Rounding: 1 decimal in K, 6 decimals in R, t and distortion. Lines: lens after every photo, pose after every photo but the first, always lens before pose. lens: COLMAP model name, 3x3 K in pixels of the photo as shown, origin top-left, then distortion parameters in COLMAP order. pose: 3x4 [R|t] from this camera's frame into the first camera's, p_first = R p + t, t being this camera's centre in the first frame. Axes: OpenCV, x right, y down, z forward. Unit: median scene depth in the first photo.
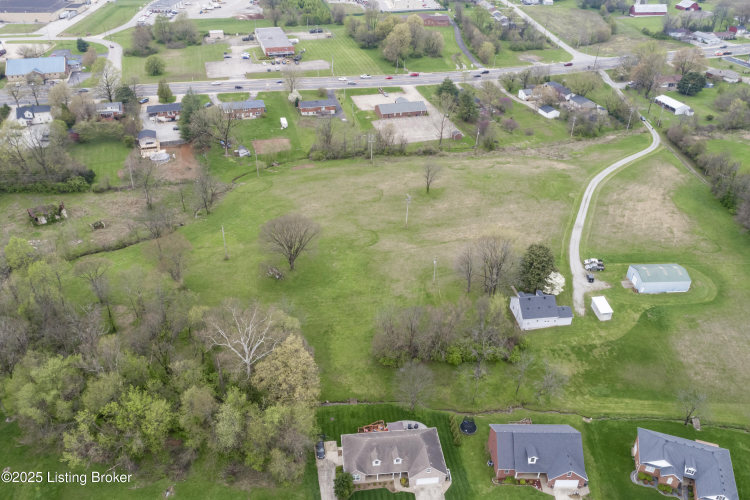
lens RADIAL K [[594.6, 0, 375.0], [0, 594.6, 250.0], [0, 0, 1]] dist [-0.020945, 0.010353]
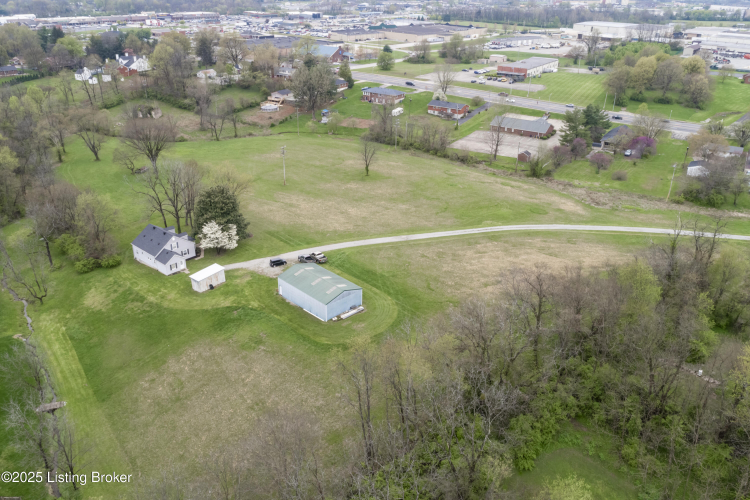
lens RADIAL K [[594.6, 0, 375.0], [0, 594.6, 250.0], [0, 0, 1]] dist [-0.020945, 0.010353]
pose [[0.646308, 0.317170, -0.694038, 0.717667], [-0.411003, 0.911015, 0.033589, -0.030923], [0.642933, 0.263543, 0.719154, 0.415186]]
